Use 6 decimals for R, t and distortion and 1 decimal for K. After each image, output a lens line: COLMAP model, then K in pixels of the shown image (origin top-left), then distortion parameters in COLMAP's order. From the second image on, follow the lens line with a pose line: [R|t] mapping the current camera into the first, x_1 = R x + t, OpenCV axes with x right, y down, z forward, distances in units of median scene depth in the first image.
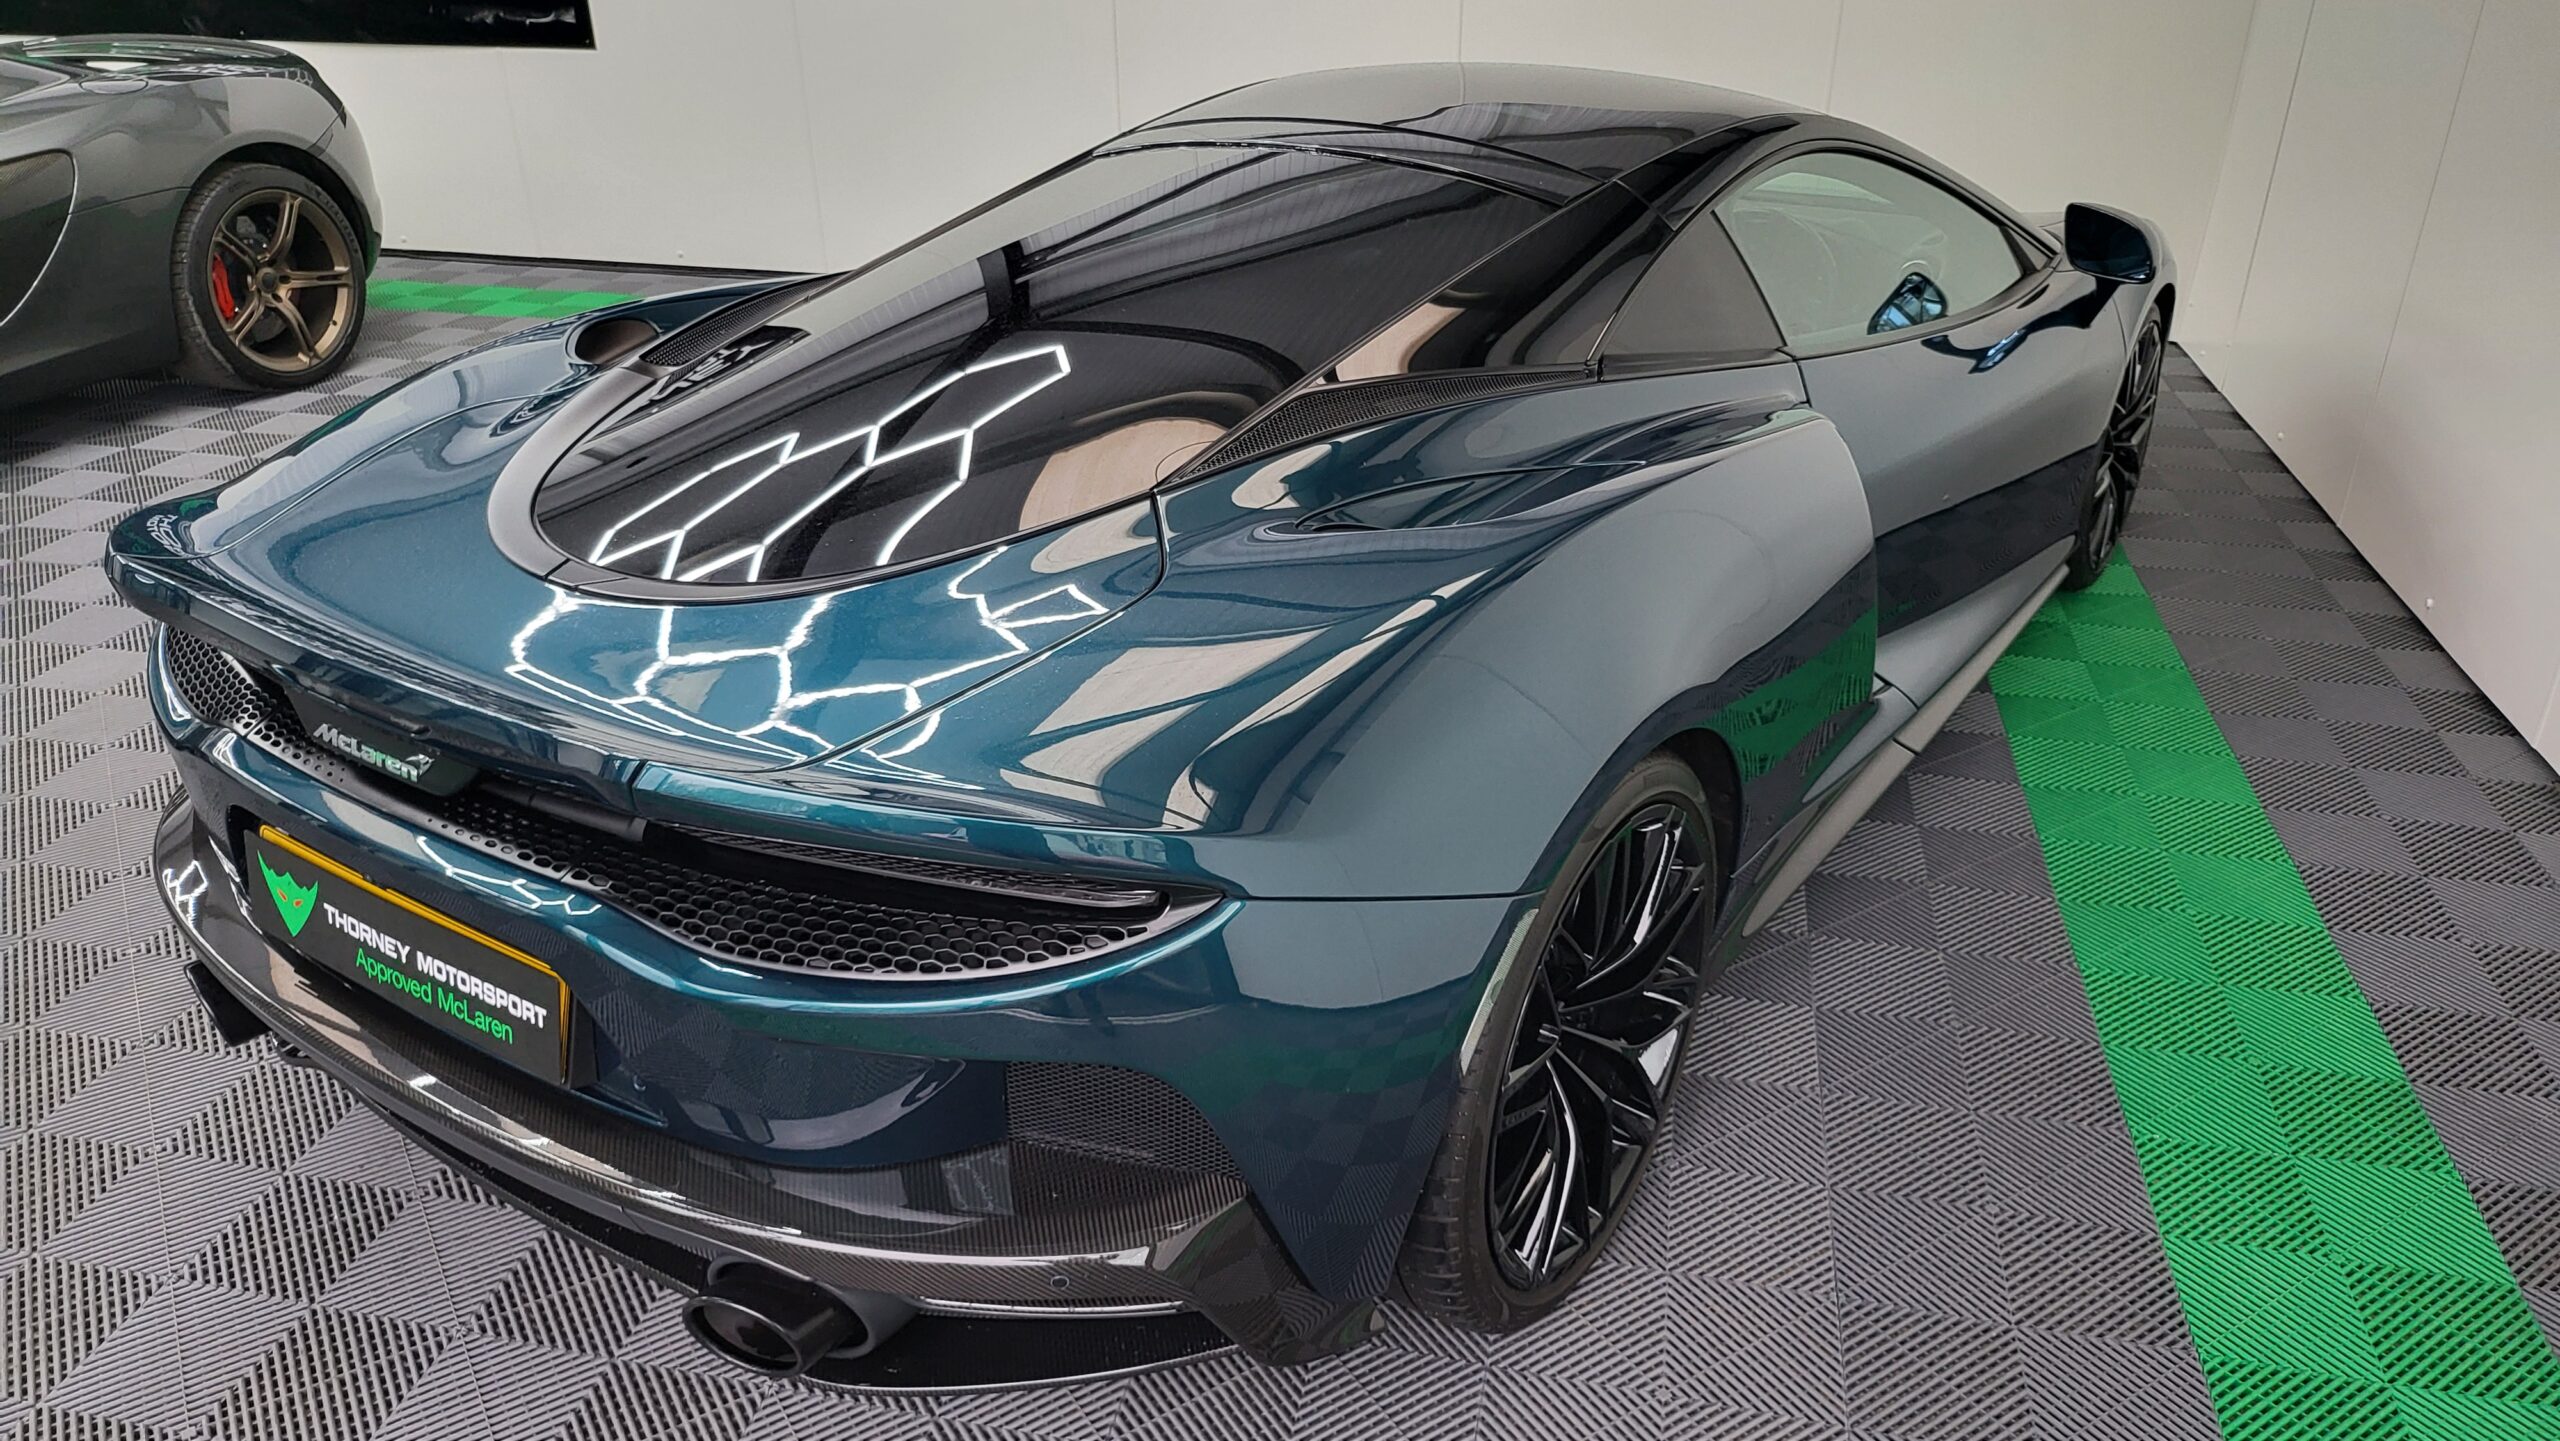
lens RADIAL K [[1797.0, 0, 1274.9], [0, 1797.0, 717.1], [0, 0, 1]] dist [0.043047, -0.047144]
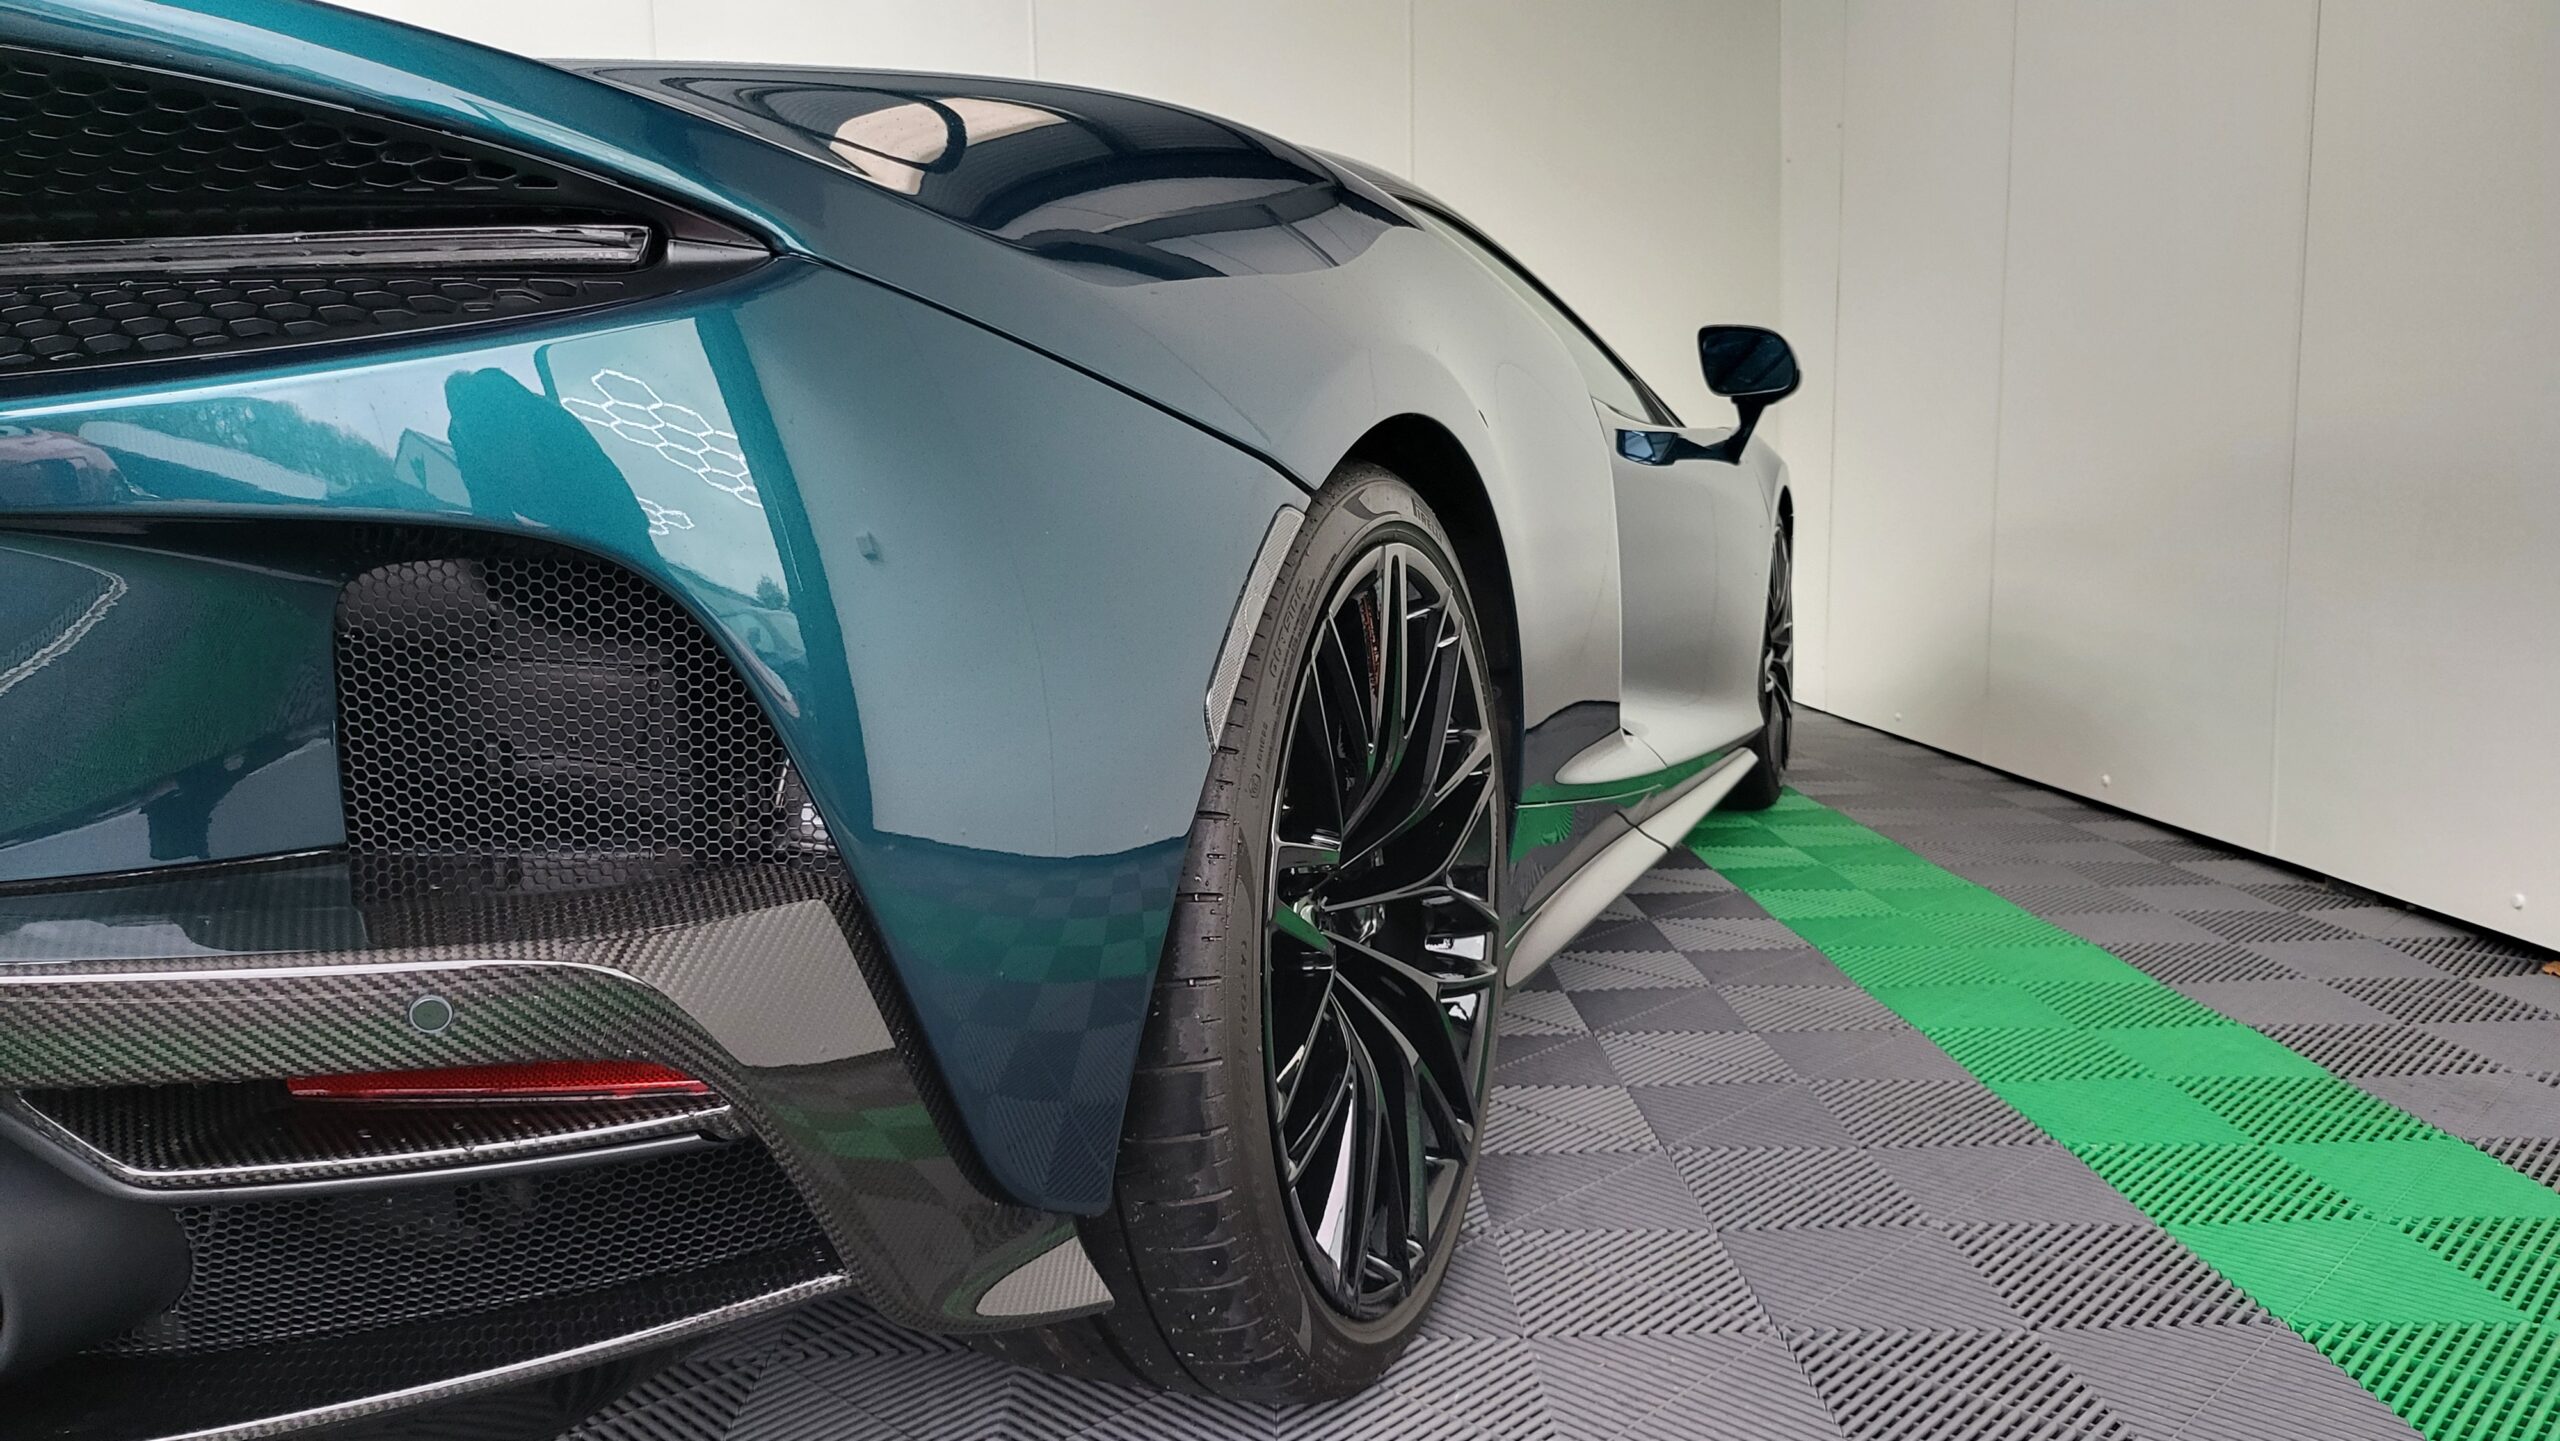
lens RADIAL K [[1797.0, 0, 1295.6], [0, 1797.0, 732.8], [0, 0, 1]] dist [0.043047, -0.047144]
pose [[0.971426, -0.040454, 0.233868, -0.005169], [0.117175, 0.938651, -0.324351, 0.311253], [-0.206400, 0.342486, 0.916571, 0.361645]]
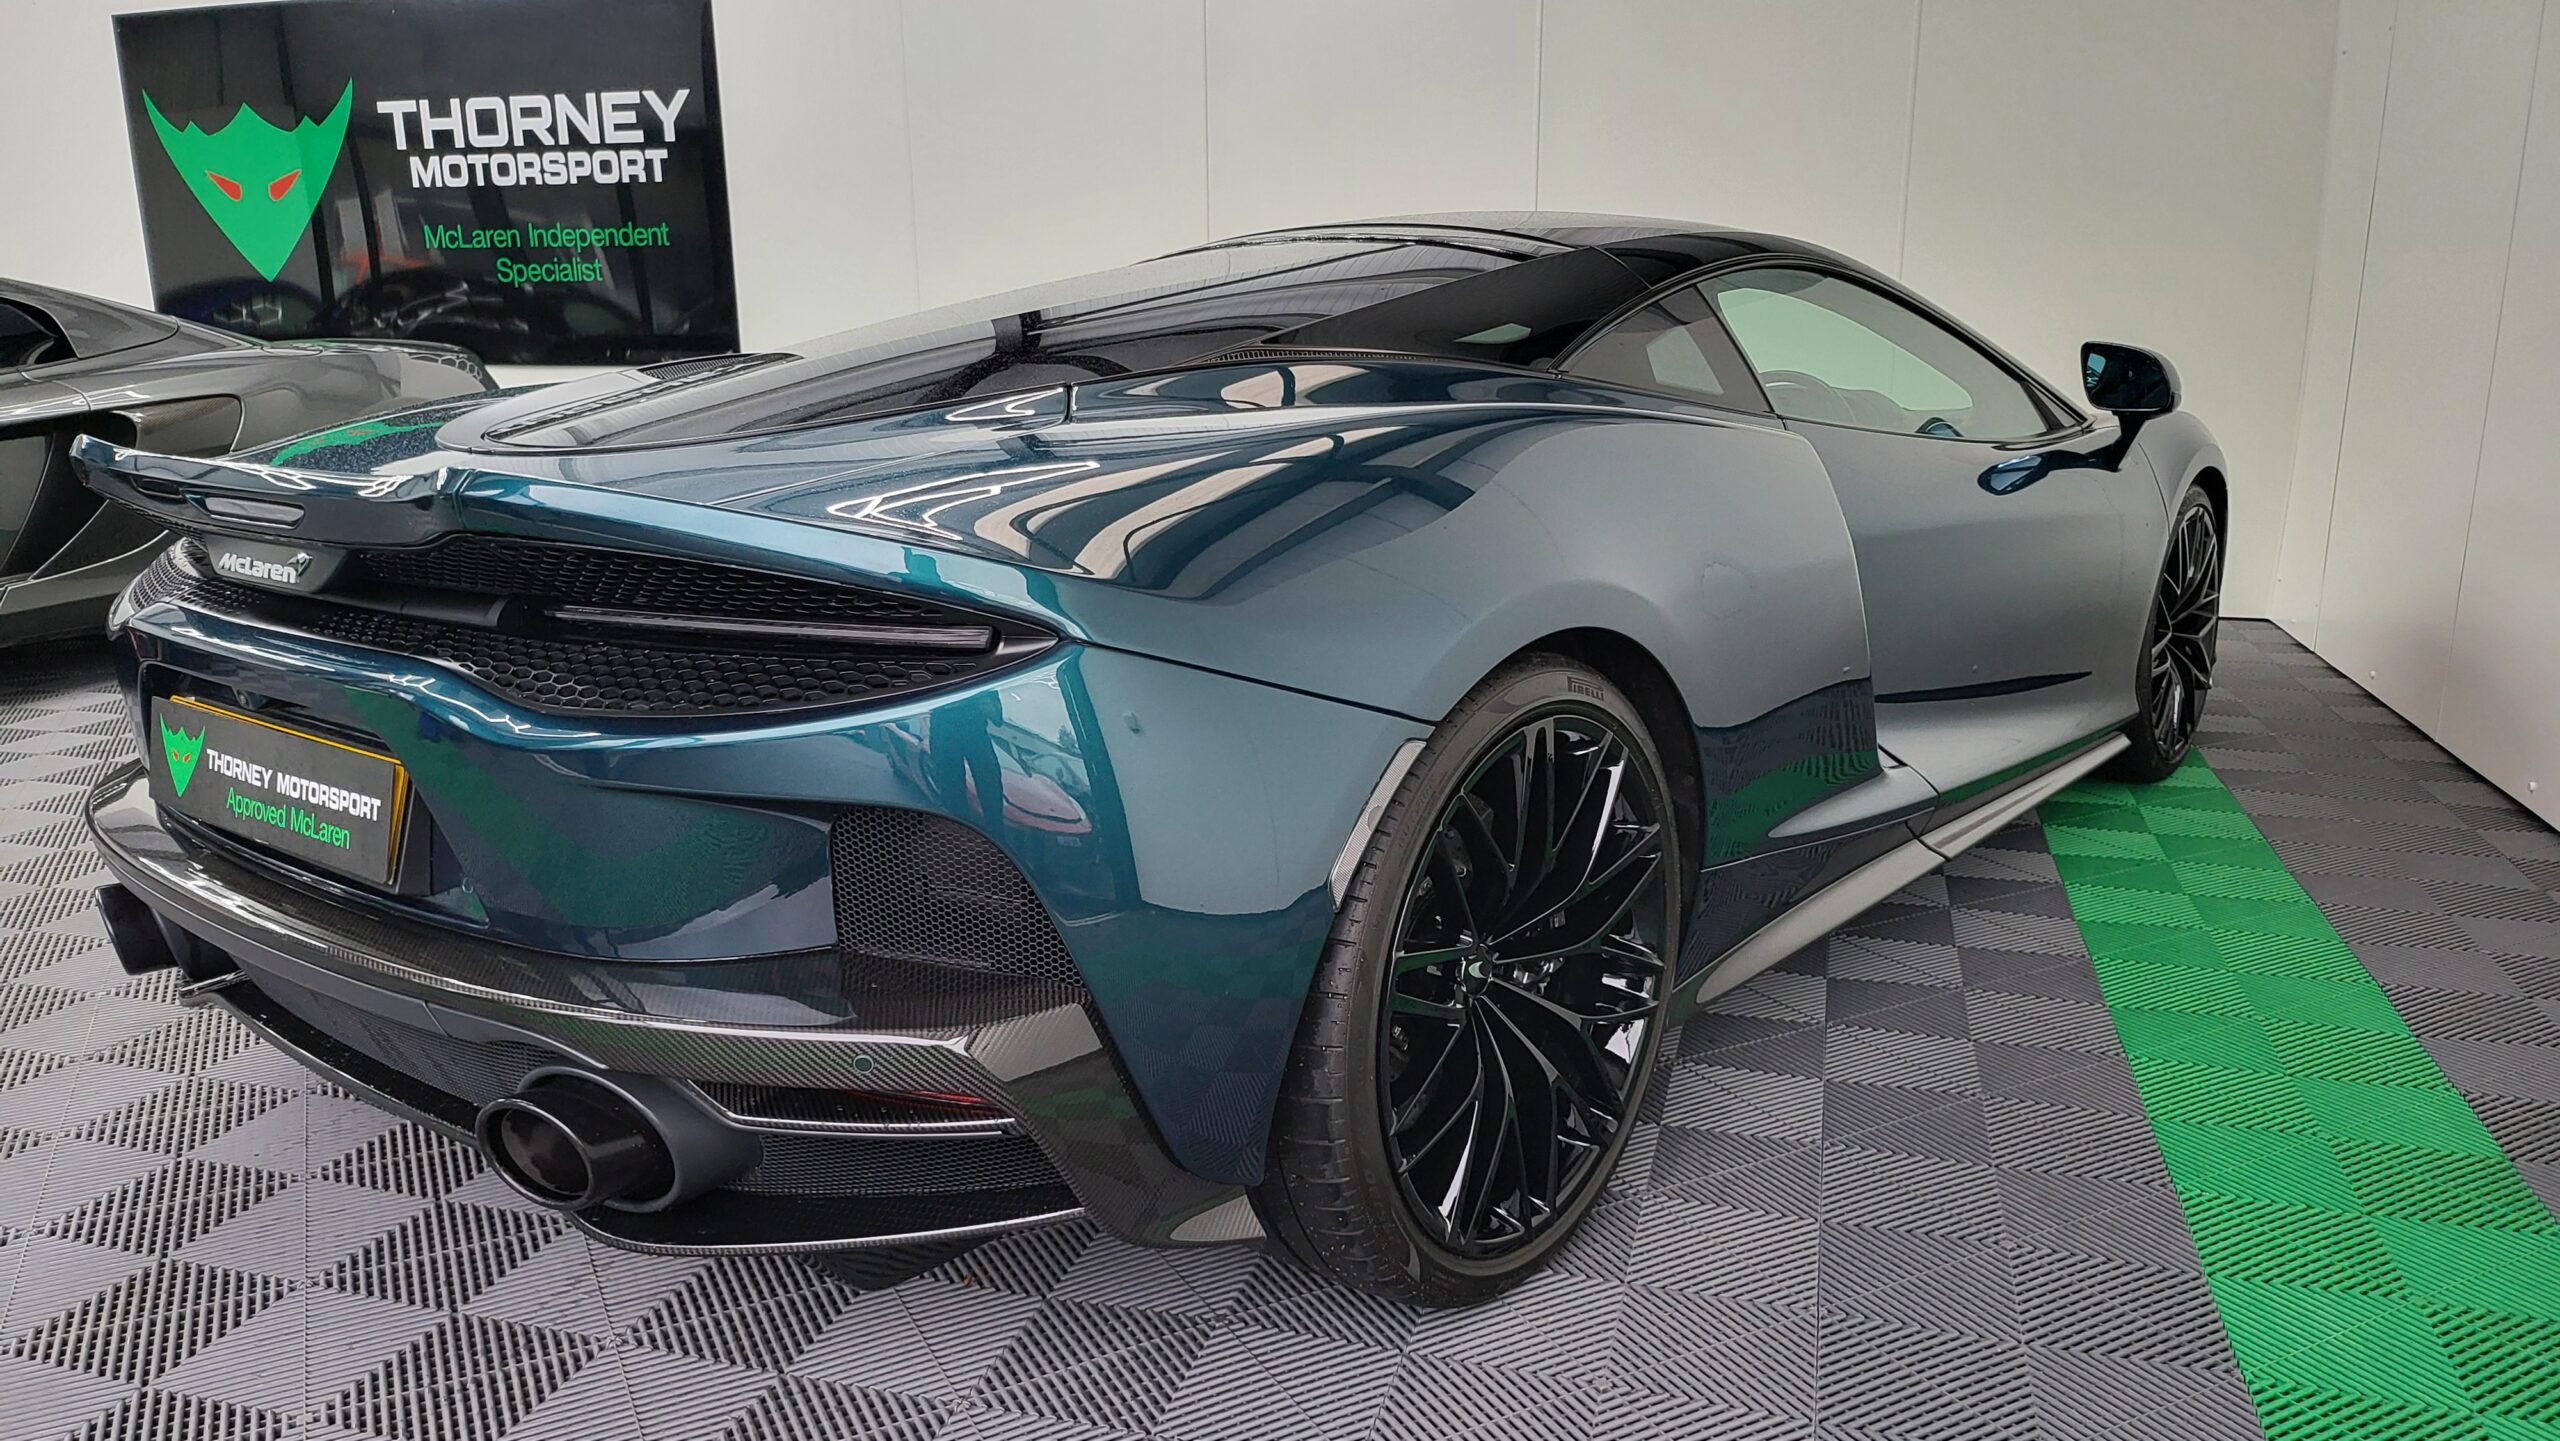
lens RADIAL K [[1797.0, 0, 1292.3], [0, 1797.0, 716.0], [0, 0, 1]] dist [0.043047, -0.047144]
pose [[0.997035, 0.012134, -0.075991, 0.120720], [-0.029962, 0.970777, -0.238104, 0.258992], [0.070881, 0.239675, 0.968262, 0.066022]]
